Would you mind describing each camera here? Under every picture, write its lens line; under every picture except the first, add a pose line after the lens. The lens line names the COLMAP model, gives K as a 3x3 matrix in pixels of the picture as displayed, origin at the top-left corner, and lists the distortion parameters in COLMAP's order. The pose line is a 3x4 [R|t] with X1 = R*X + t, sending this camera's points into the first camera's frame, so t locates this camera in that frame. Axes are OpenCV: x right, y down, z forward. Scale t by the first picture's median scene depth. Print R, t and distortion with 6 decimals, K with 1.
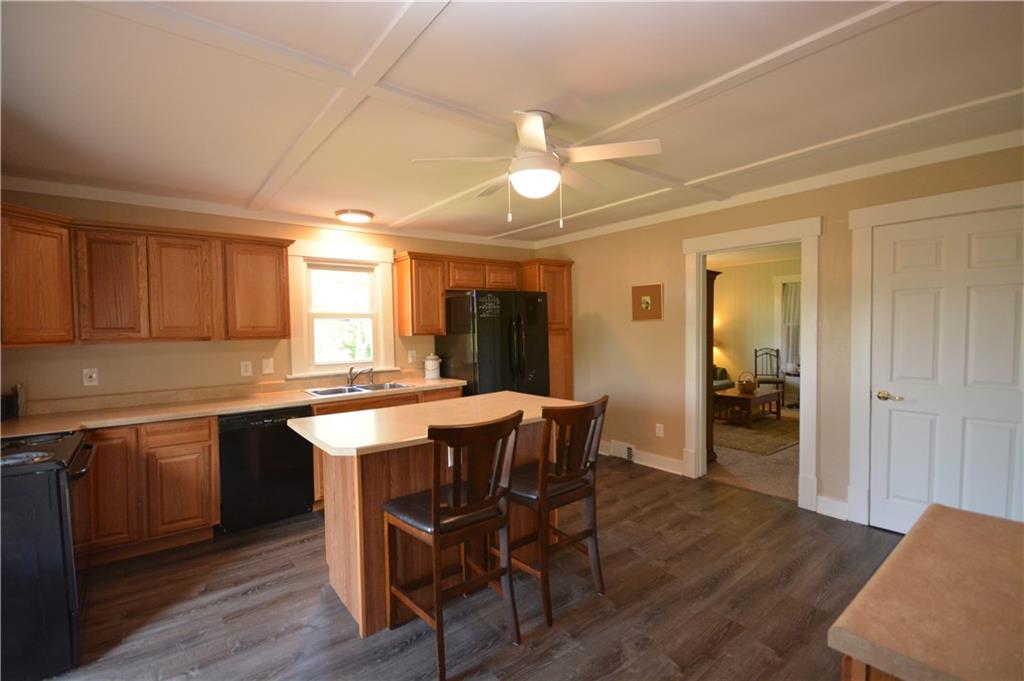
lens RADIAL K [[451.3, 0, 507.0], [0, 451.3, 344.7], [0, 0, 1]] dist [0.001760, 0.000020]
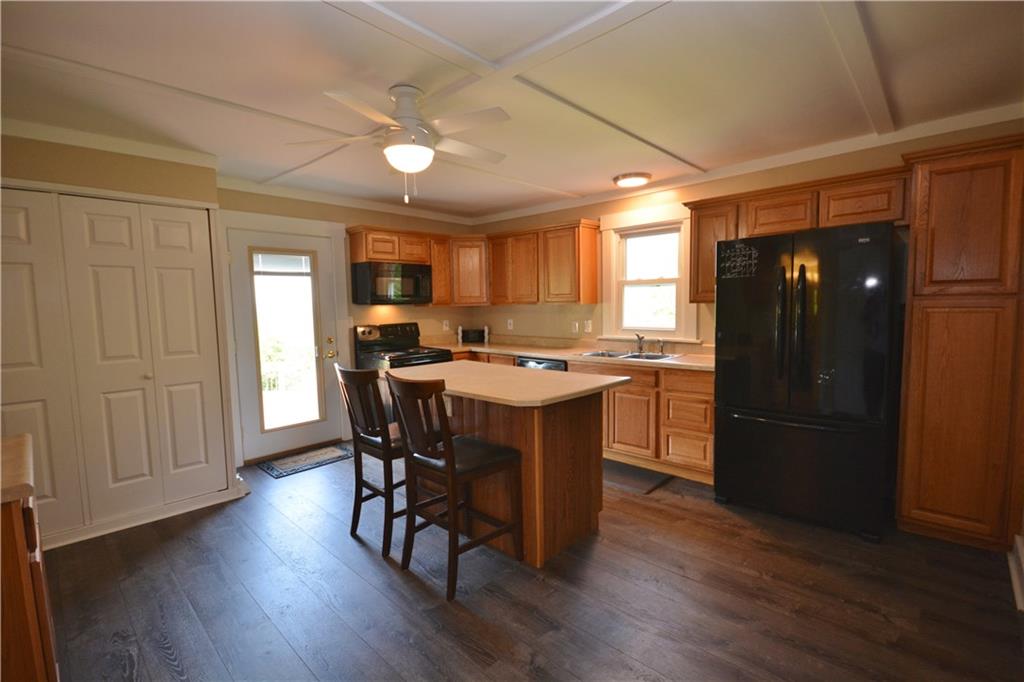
lens RADIAL K [[463.5, 0, 511.1], [0, 463.5, 340.6], [0, 0, 1]] dist [-0.001882, -0.000151]
pose [[0.139709, 0.099299, -0.985201, 0.633330], [-0.021538, 0.995028, 0.097235, -0.029243], [0.989958, 0.007635, 0.141153, 0.580384]]
